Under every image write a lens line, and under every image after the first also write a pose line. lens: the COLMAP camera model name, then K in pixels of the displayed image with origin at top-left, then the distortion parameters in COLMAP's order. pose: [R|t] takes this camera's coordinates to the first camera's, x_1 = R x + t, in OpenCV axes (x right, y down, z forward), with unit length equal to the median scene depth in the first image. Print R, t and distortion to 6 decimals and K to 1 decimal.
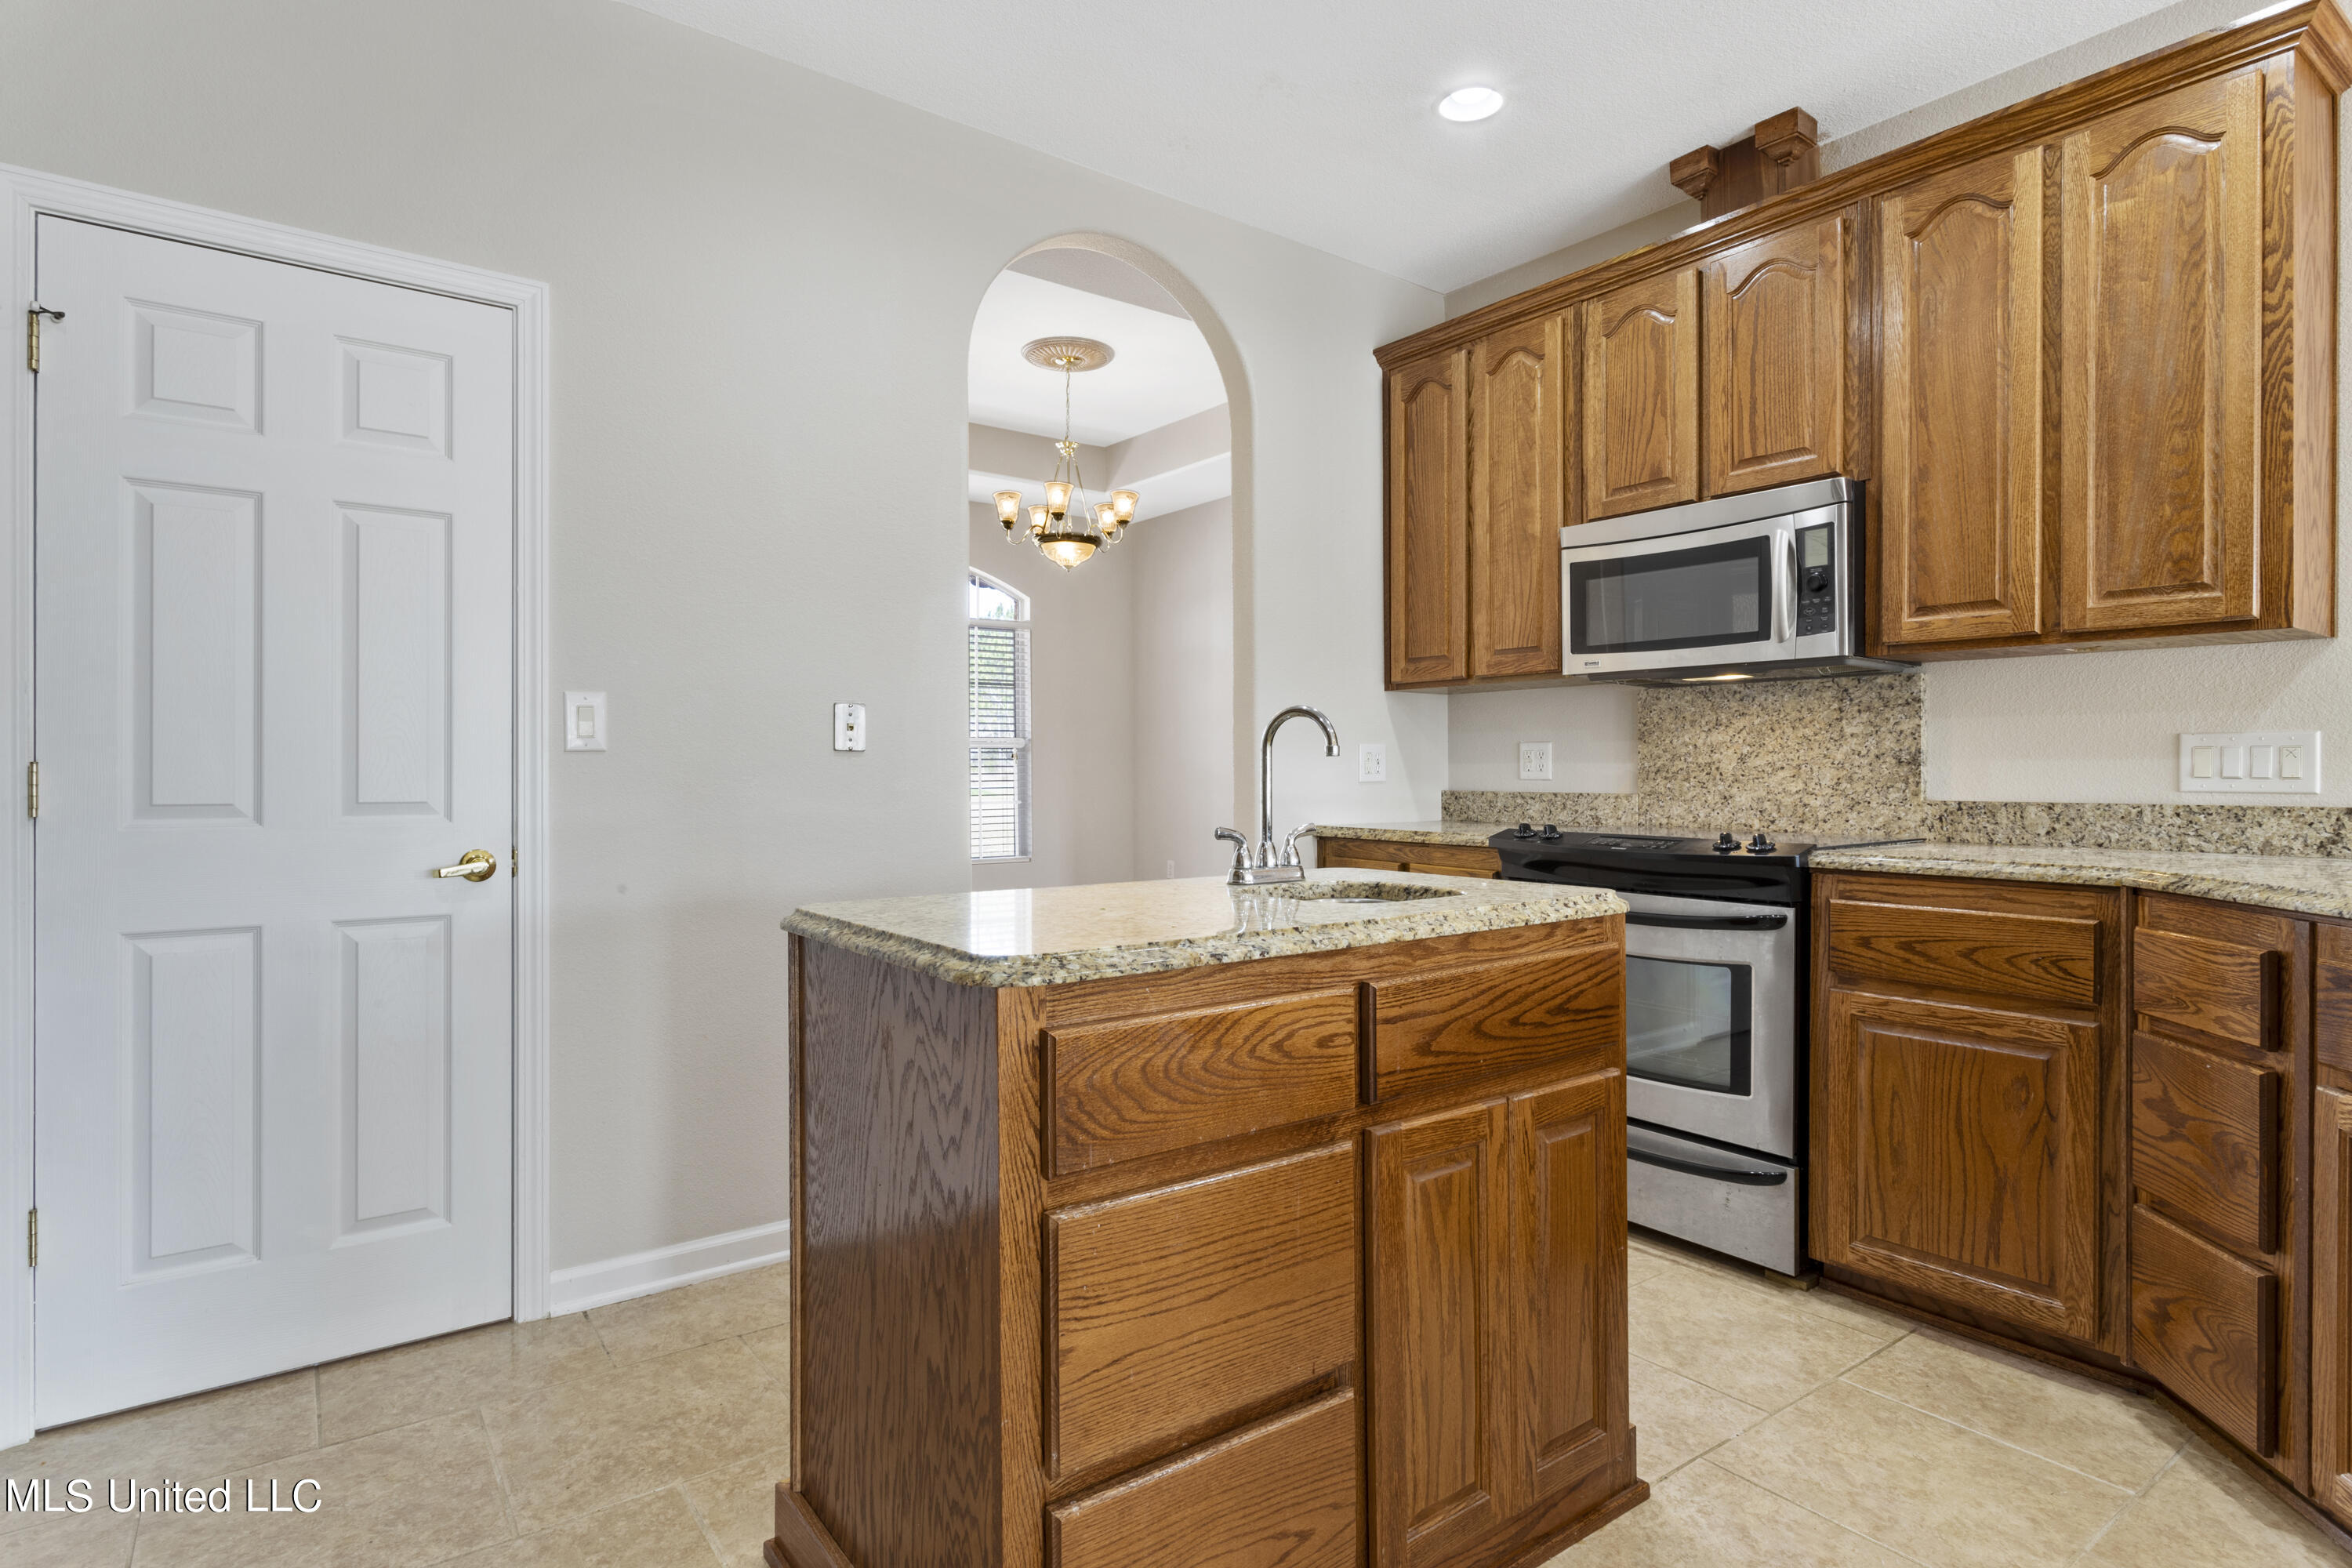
lens RADIAL K [[1196.9, 0, 1181.0], [0, 1196.9, 772.4], [0, 0, 1]] dist [0.001977, -0.000415]
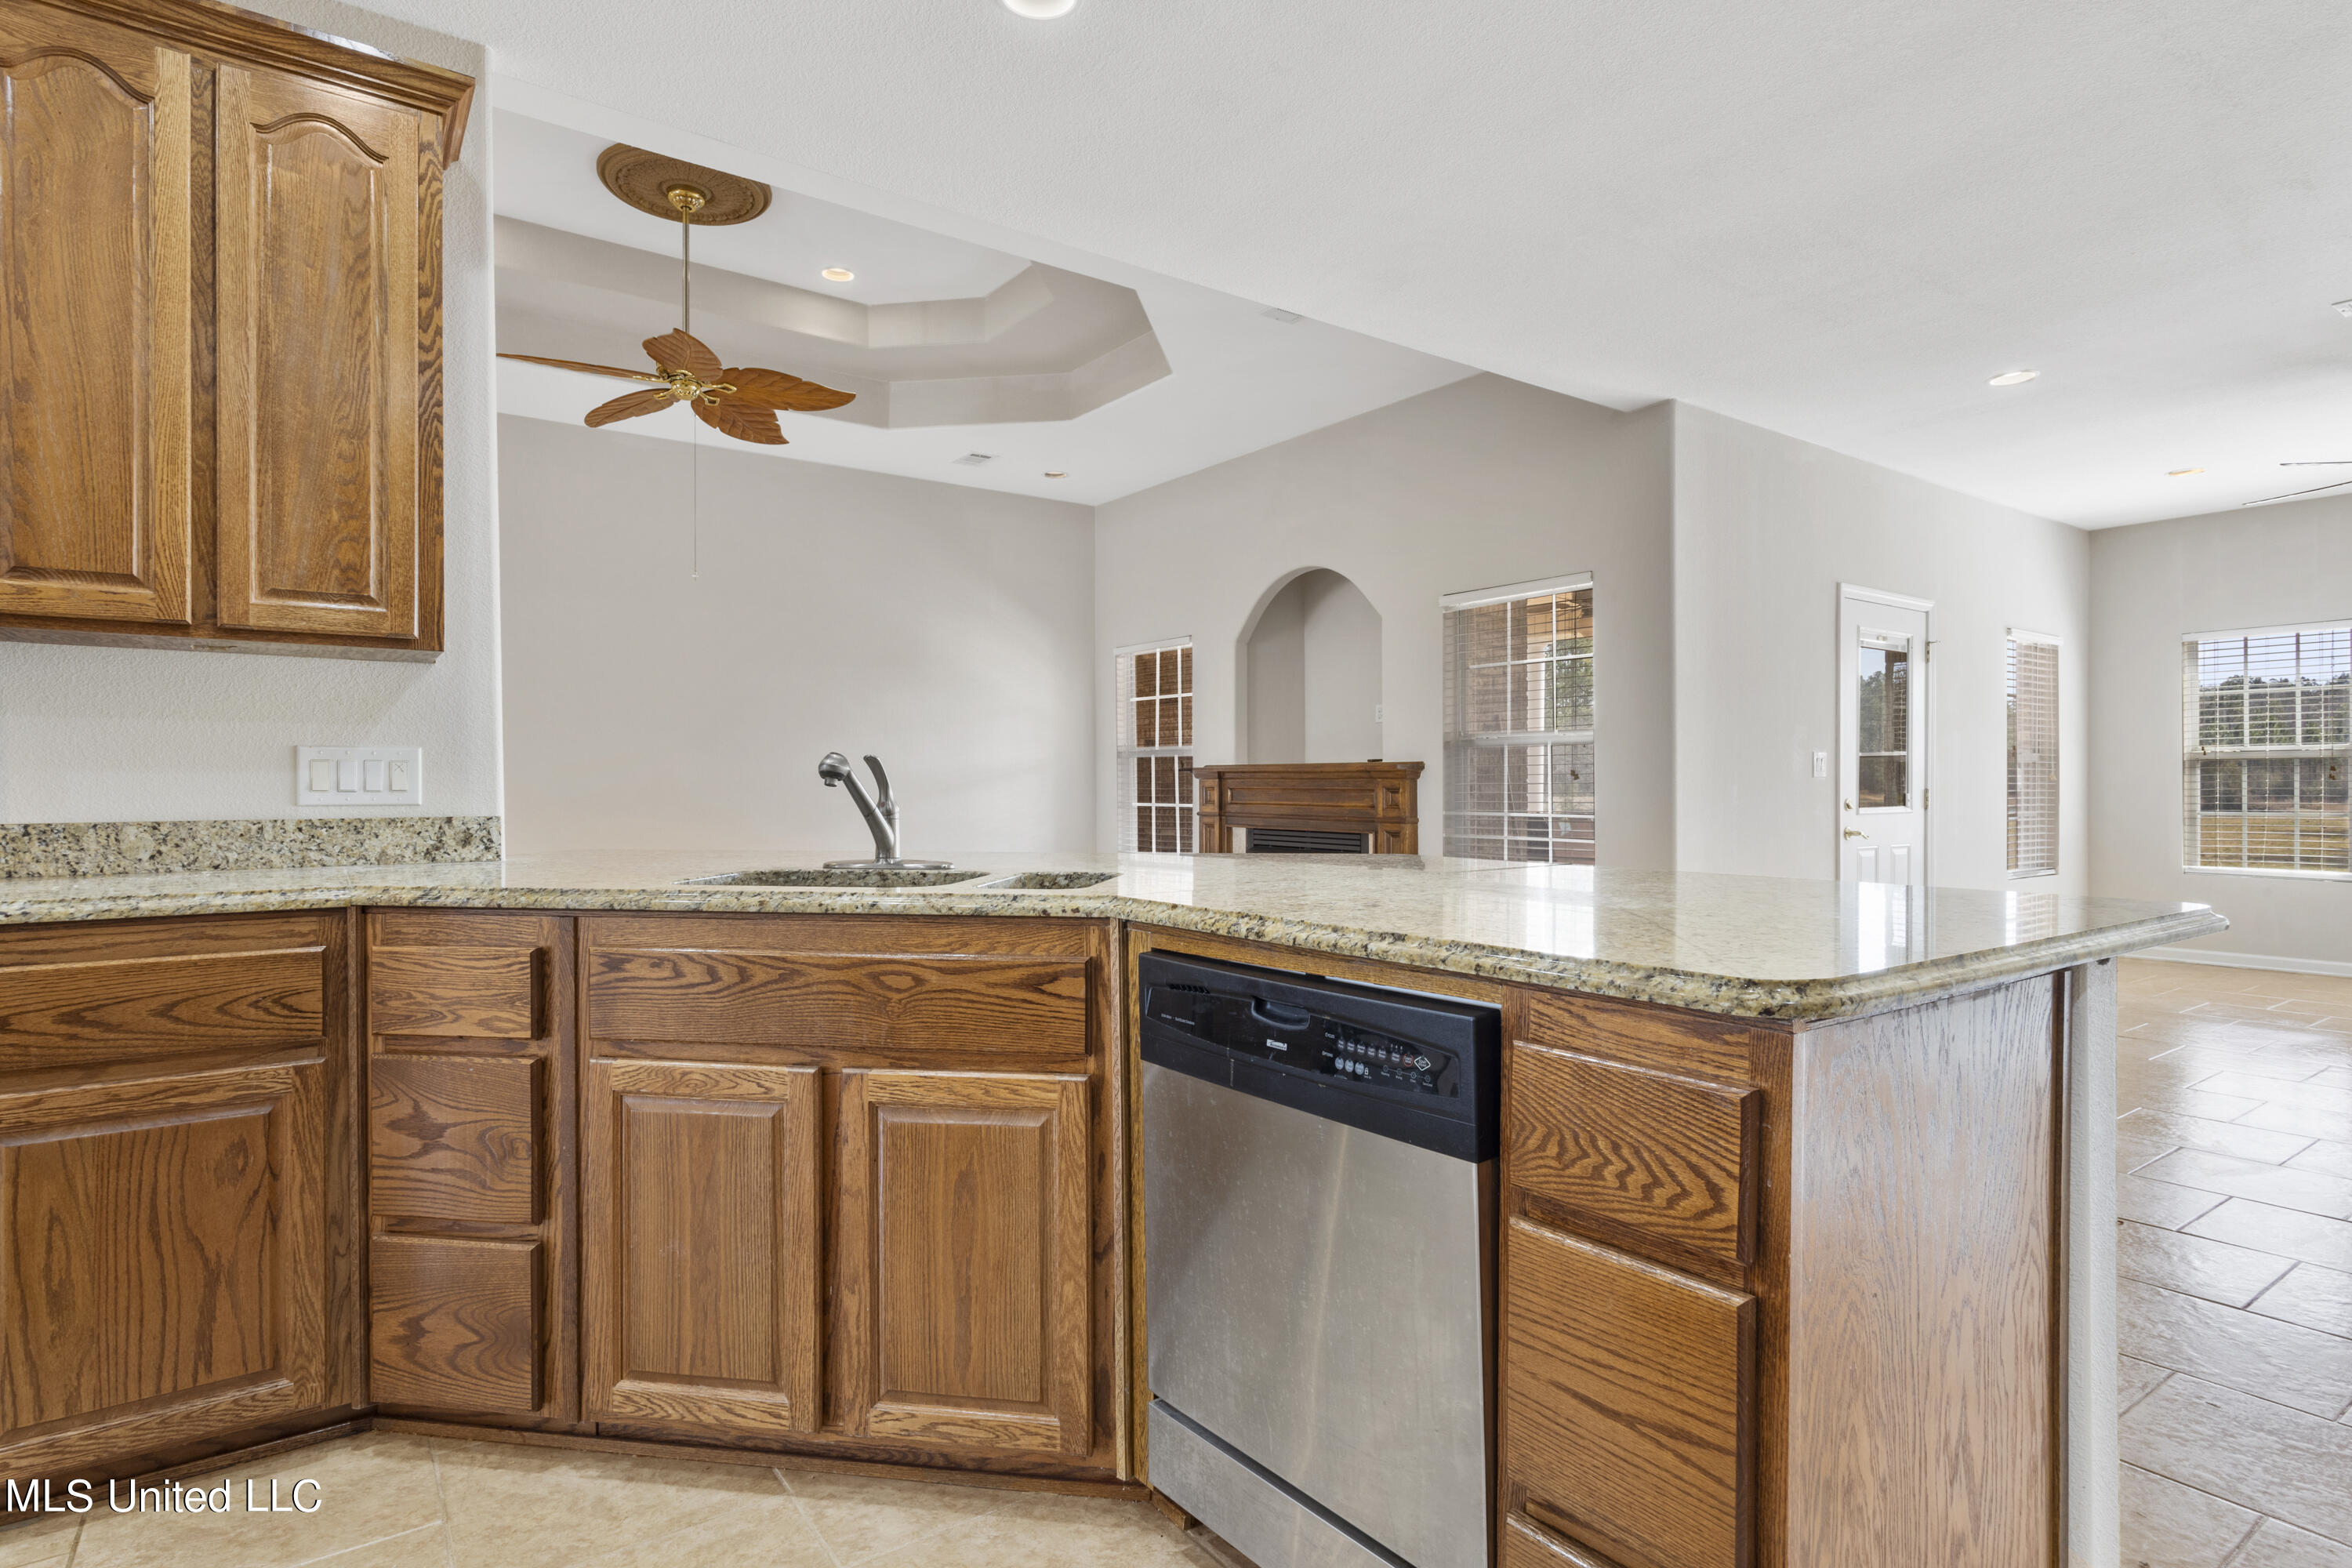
lens RADIAL K [[1196.9, 0, 1175.7], [0, 1196.9, 790.4], [0, 0, 1]] dist [0.001977, -0.000415]
pose [[0.039219, -0.006414, 0.999210, -0.121195], [0.003171, 0.999975, 0.006294, -0.000233], [-0.999226, 0.002922, 0.039238, 0.282704]]
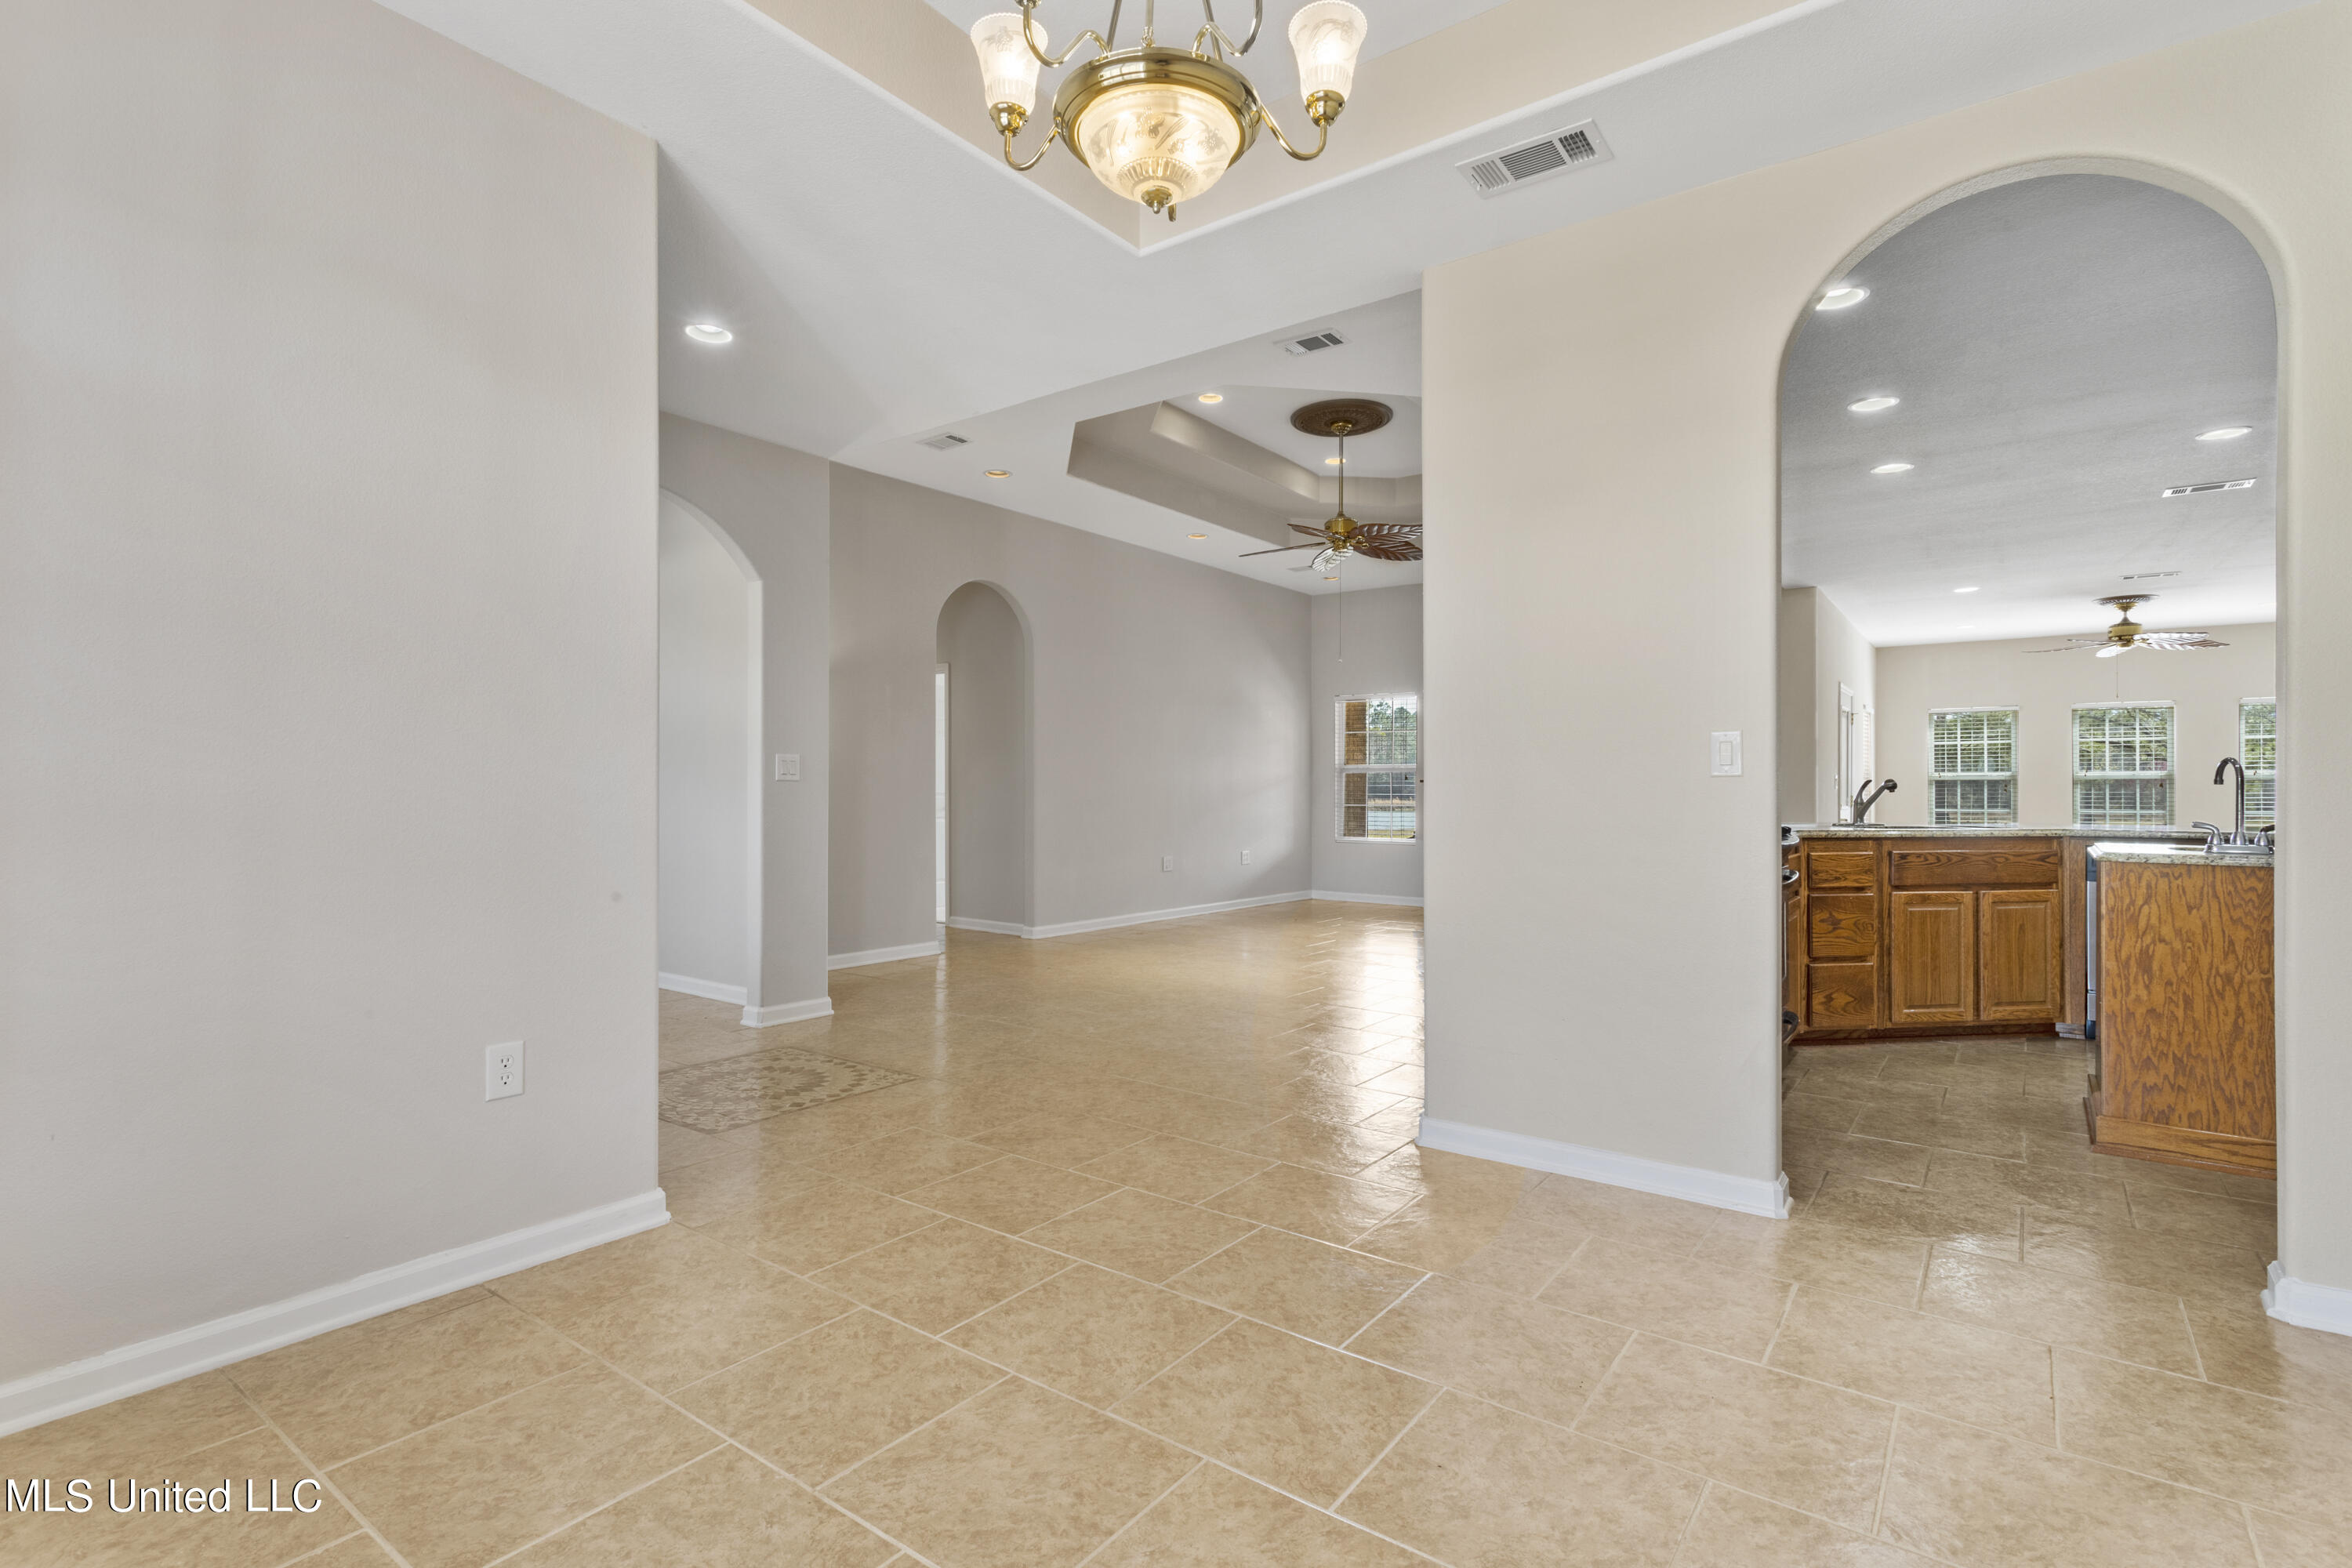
lens RADIAL K [[1106.4, 0, 1170.5], [0, 1106.4, 798.6], [0, 0, 1]] dist [-0.000518, -0.000629]
pose [[-0.266164, -0.006723, 0.963904, -0.938988], [-0.000014, 0.999976, 0.006971, -0.000936], [-0.963928, 0.001842, -0.266158, 2.556740]]
